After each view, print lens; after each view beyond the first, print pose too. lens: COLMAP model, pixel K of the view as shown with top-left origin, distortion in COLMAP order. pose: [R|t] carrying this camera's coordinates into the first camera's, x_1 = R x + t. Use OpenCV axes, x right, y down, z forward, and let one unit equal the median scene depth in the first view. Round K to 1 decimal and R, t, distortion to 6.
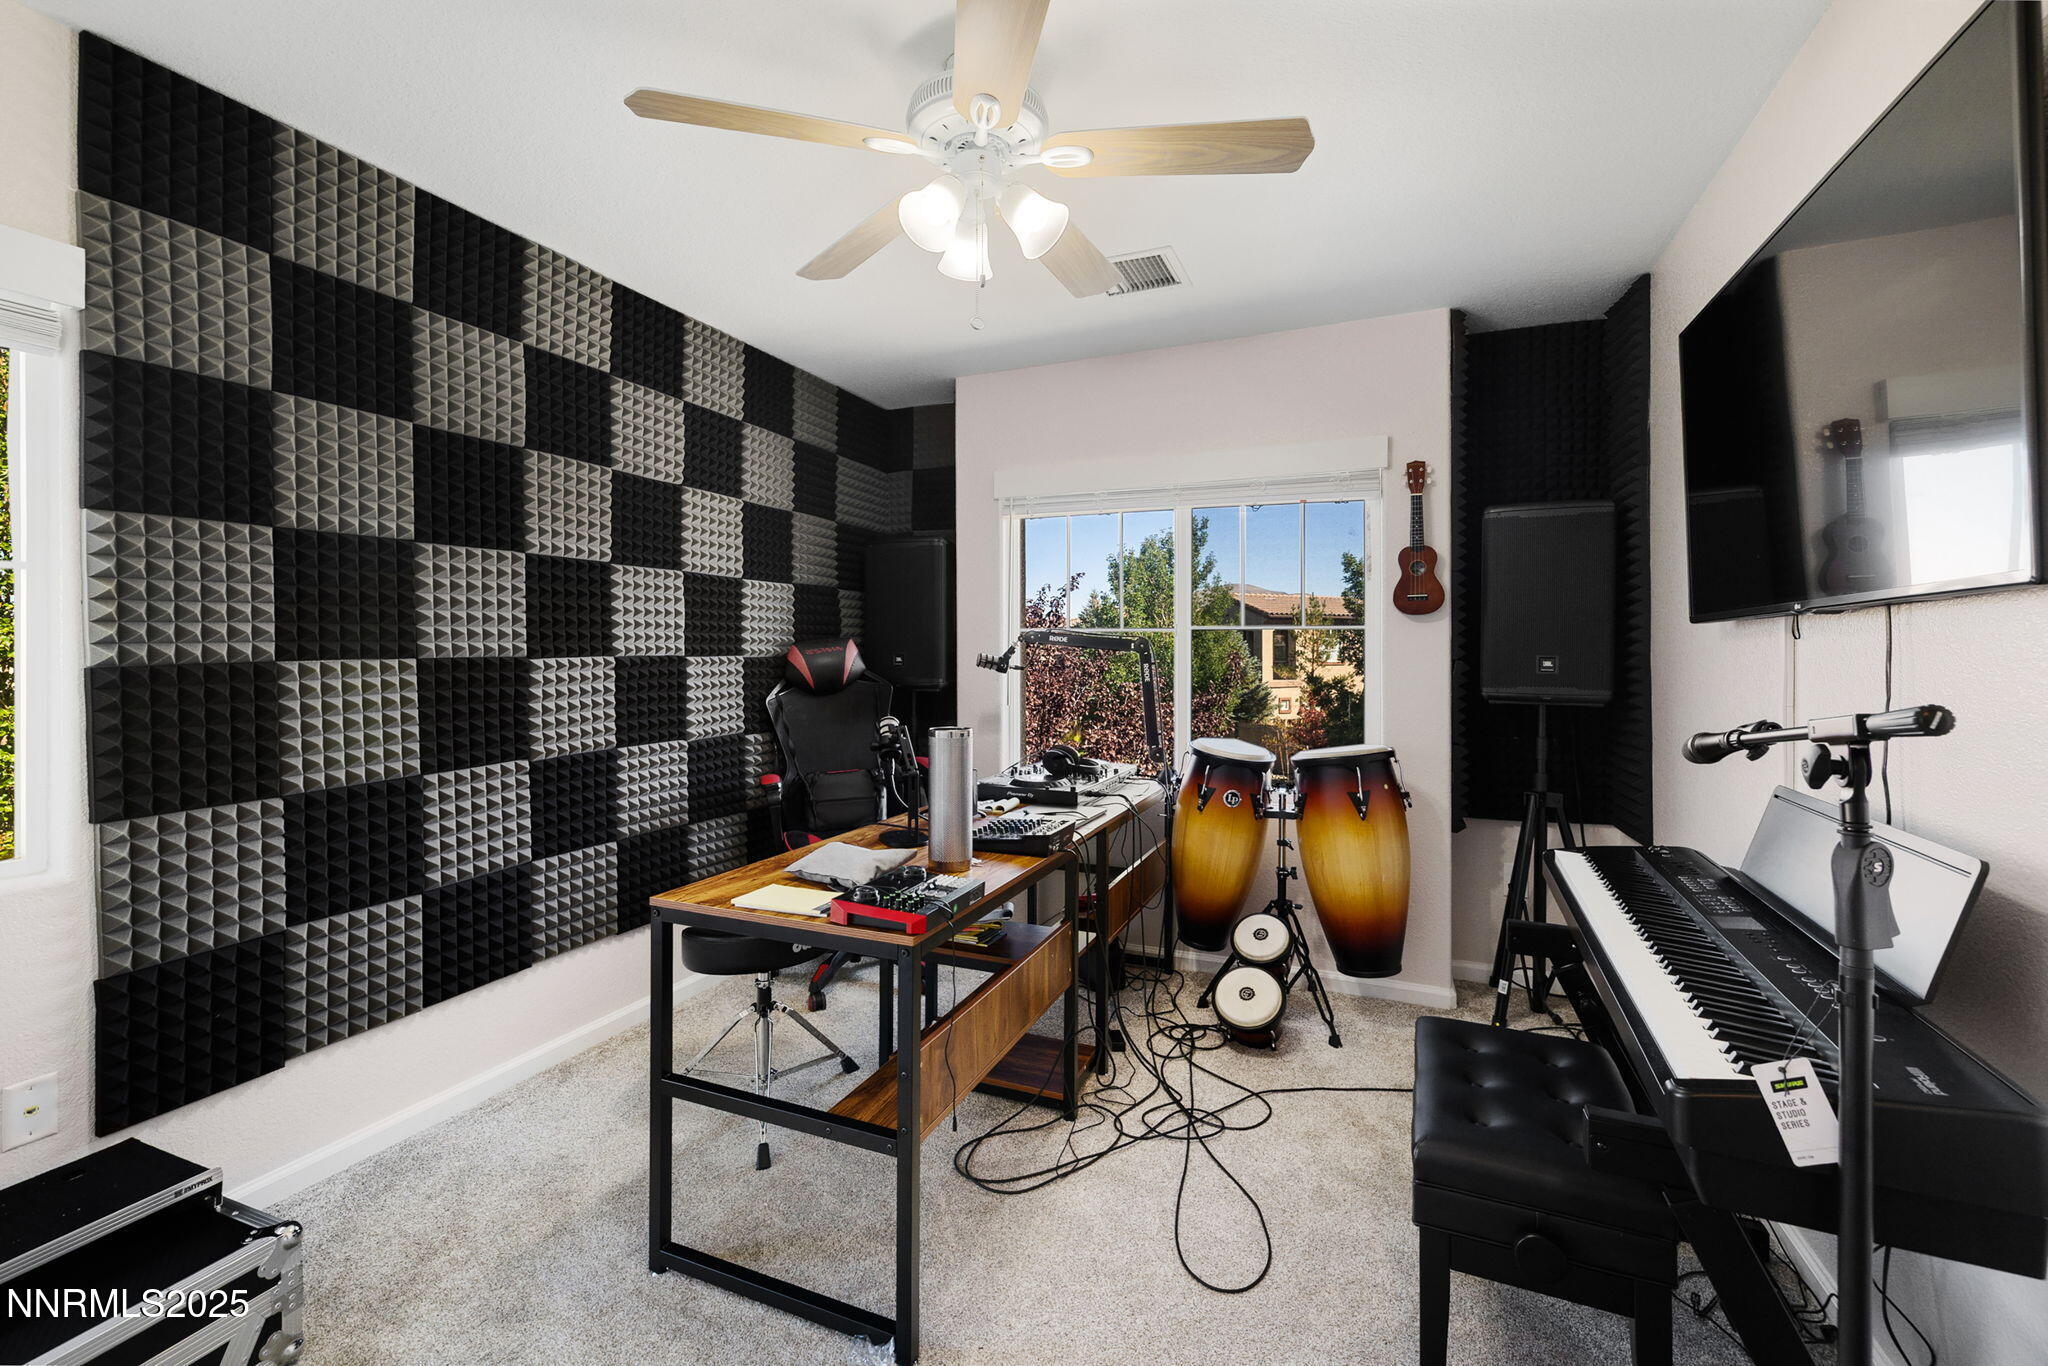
lens RADIAL K [[884.6, 0, 1017.5], [0, 884.6, 651.0], [0, 0, 1]] dist [0.000545, 0.000388]
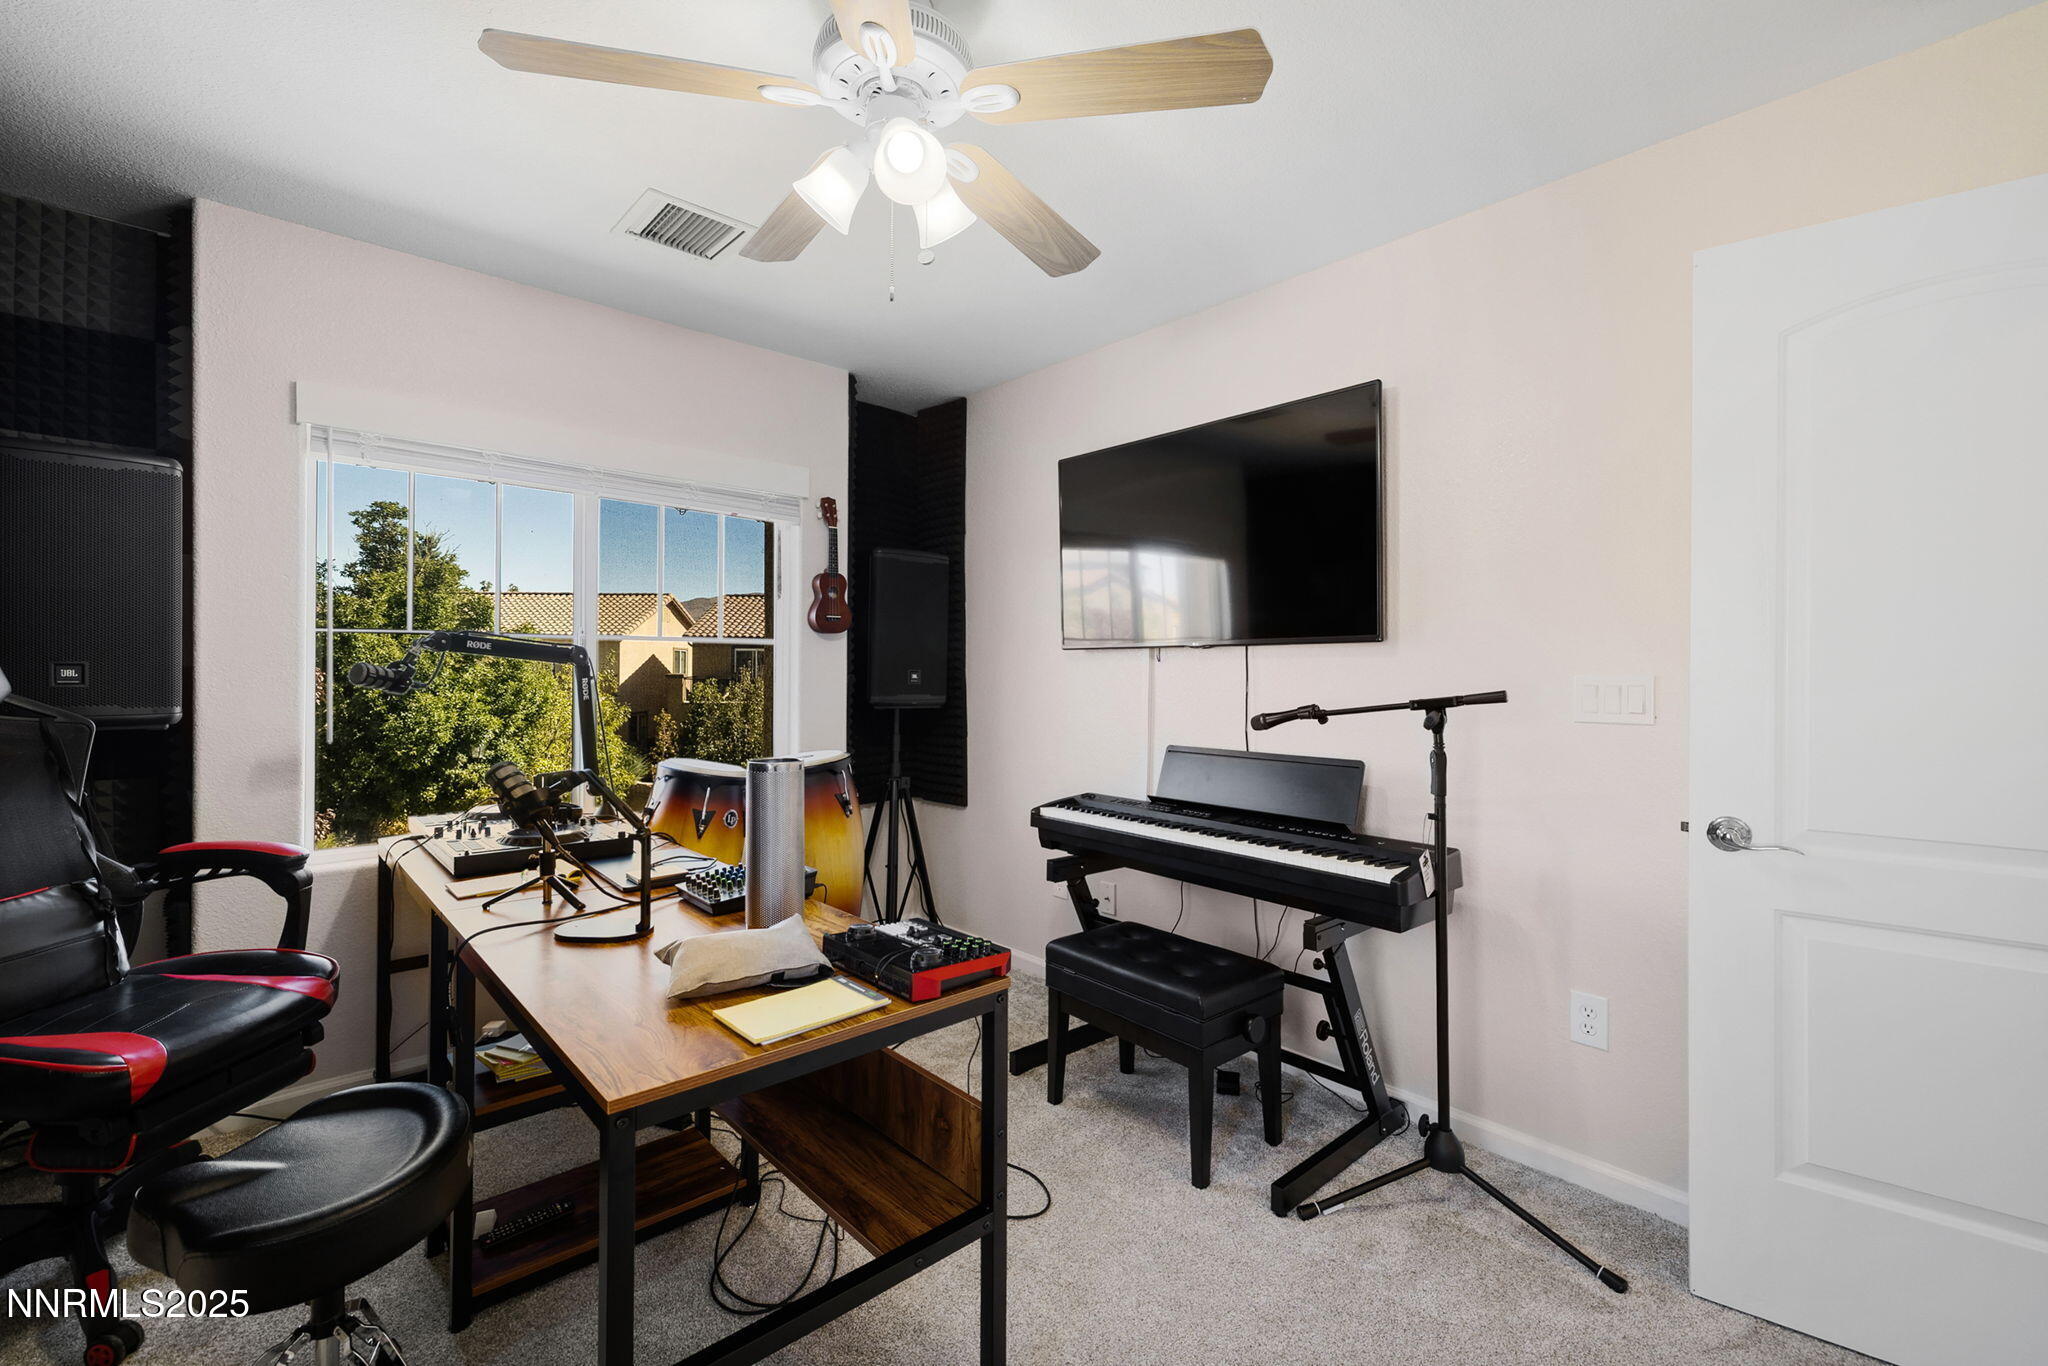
lens RADIAL K [[884.6, 0, 1017.5], [0, 884.6, 651.0], [0, 0, 1]] dist [0.000545, 0.000388]
pose [[0.428377, 0.020018, 0.903378, -0.476949], [-0.007439, 0.999799, -0.018627, 0.001175], [-0.903569, 0.001259, 0.428440, 0.303269]]
